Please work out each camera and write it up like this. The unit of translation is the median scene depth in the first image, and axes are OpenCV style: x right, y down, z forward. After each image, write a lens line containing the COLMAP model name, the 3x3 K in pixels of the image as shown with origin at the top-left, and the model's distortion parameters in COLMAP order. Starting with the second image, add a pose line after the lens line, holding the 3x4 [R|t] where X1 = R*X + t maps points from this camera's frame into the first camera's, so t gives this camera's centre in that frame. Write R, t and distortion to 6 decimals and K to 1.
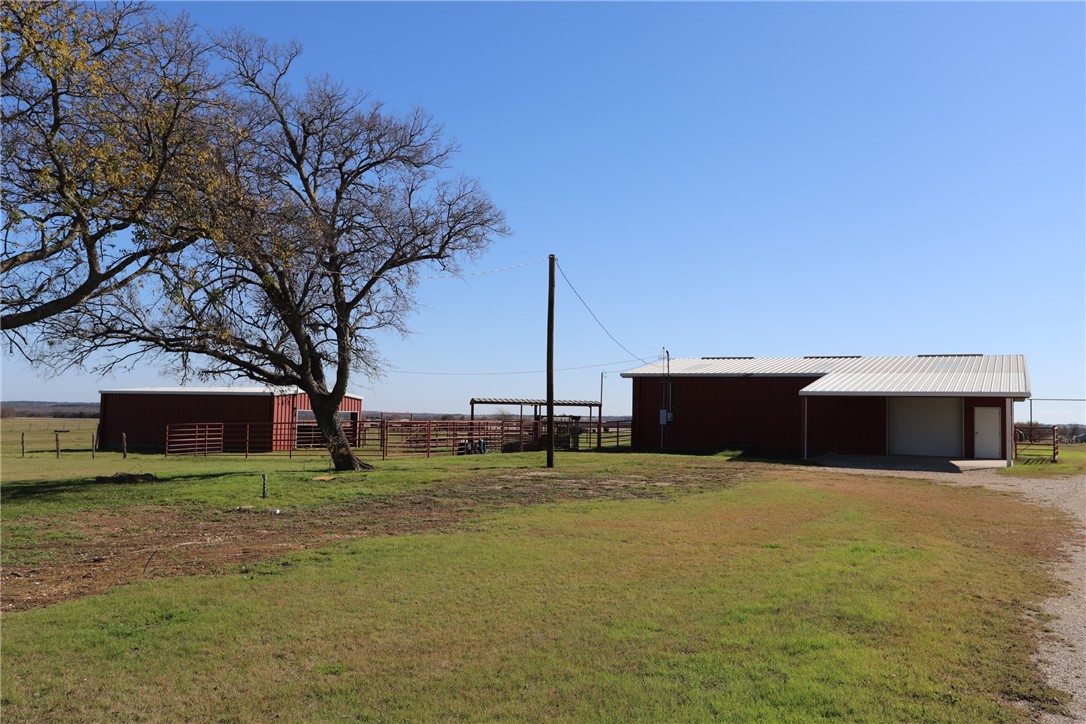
lens RADIAL K [[905.3, 0, 543.0], [0, 905.3, 362.0], [0, 0, 1]] dist [-0.032420, 0.091975]
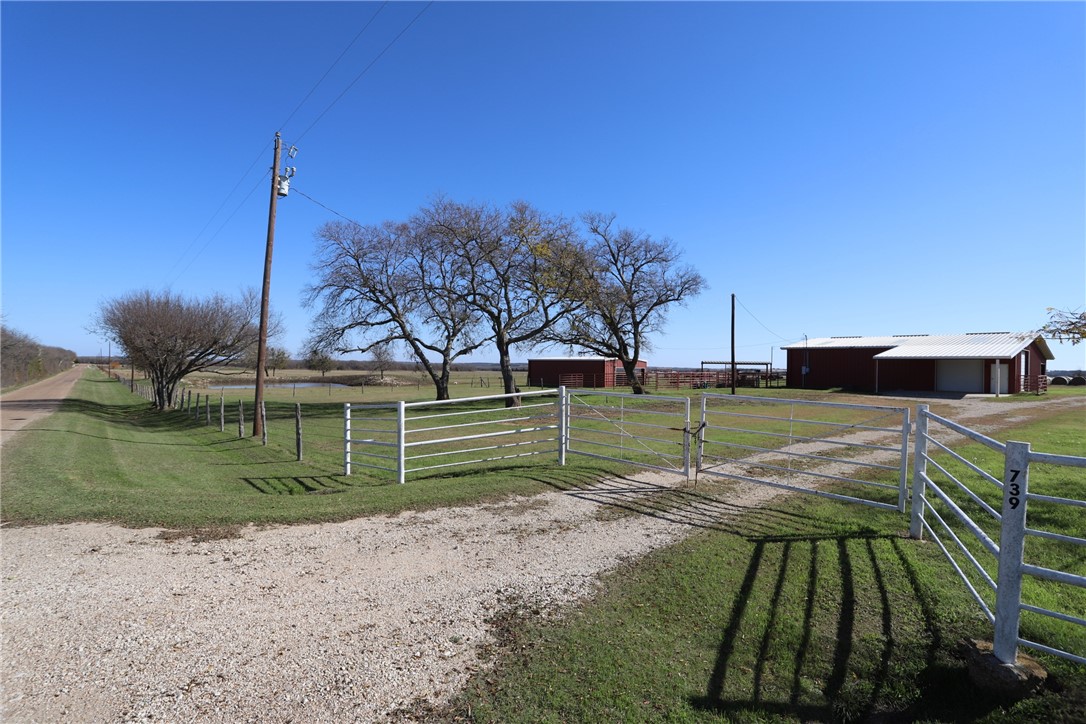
lens RADIAL K [[549.7, 0, 543.0], [0, 549.7, 362.0], [0, 0, 1]] dist [-0.055464, 0.026301]
pose [[0.924576, -0.008874, -0.380894, 0.091890], [0.026443, 0.998813, 0.040919, -0.026015], [0.380079, -0.047904, 0.923713, -0.388714]]
